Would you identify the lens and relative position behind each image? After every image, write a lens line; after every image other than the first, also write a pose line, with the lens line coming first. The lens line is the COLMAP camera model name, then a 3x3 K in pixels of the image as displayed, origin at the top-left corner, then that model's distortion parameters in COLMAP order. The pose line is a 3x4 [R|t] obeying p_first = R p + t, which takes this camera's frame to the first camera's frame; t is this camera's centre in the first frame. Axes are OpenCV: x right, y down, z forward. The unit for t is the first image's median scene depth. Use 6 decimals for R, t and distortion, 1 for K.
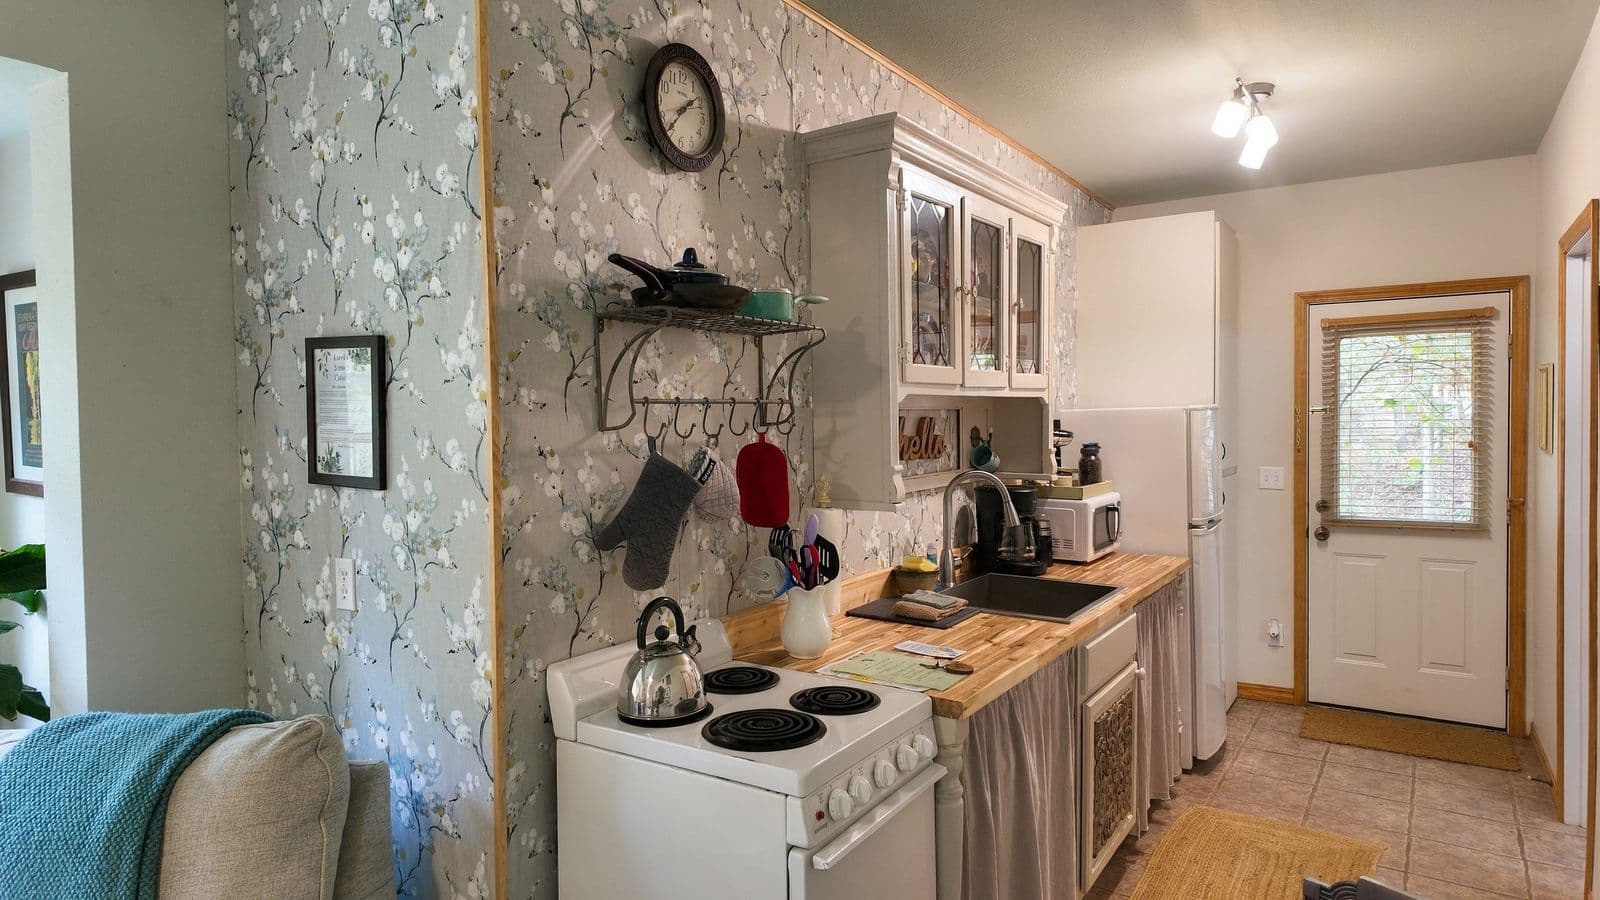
lens RADIAL K [[930.1, 0, 814.7], [0, 930.1, 446.6], [0, 0, 1]] dist [0.087249, -0.064474]
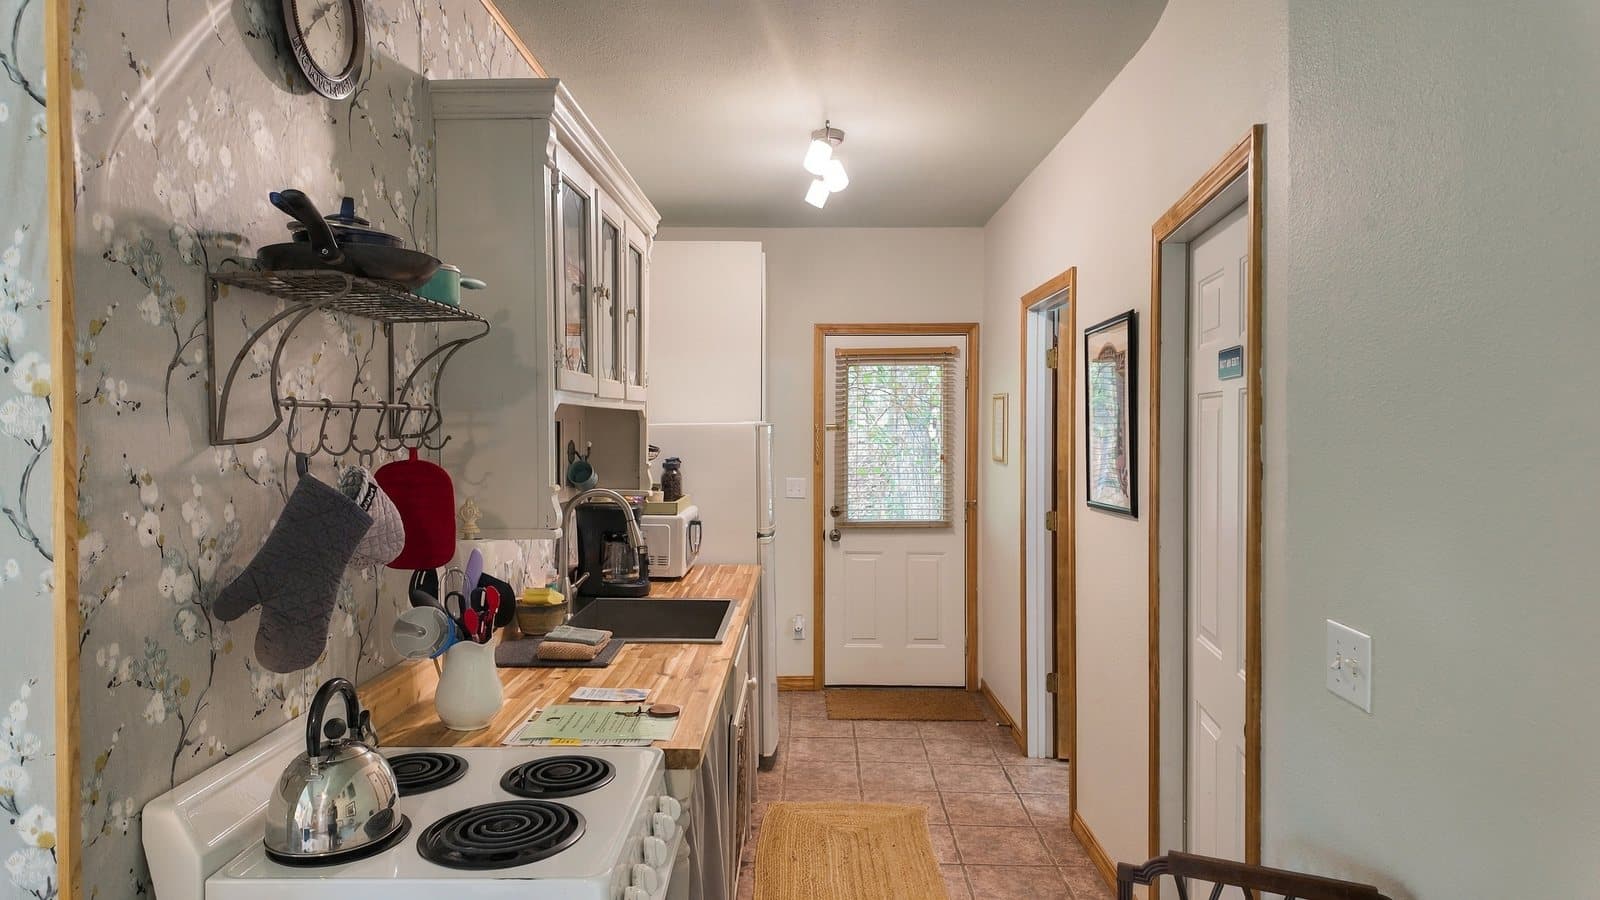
lens RADIAL K [[930.1, 0, 814.7], [0, 930.1, 446.6], [0, 0, 1]] dist [0.087249, -0.064474]
pose [[0.854019, 0.001509, 0.520240, -0.171887], [0.006013, 0.999900, -0.012772, -0.003316], [-0.520208, 0.014036, 0.853924, 0.139633]]
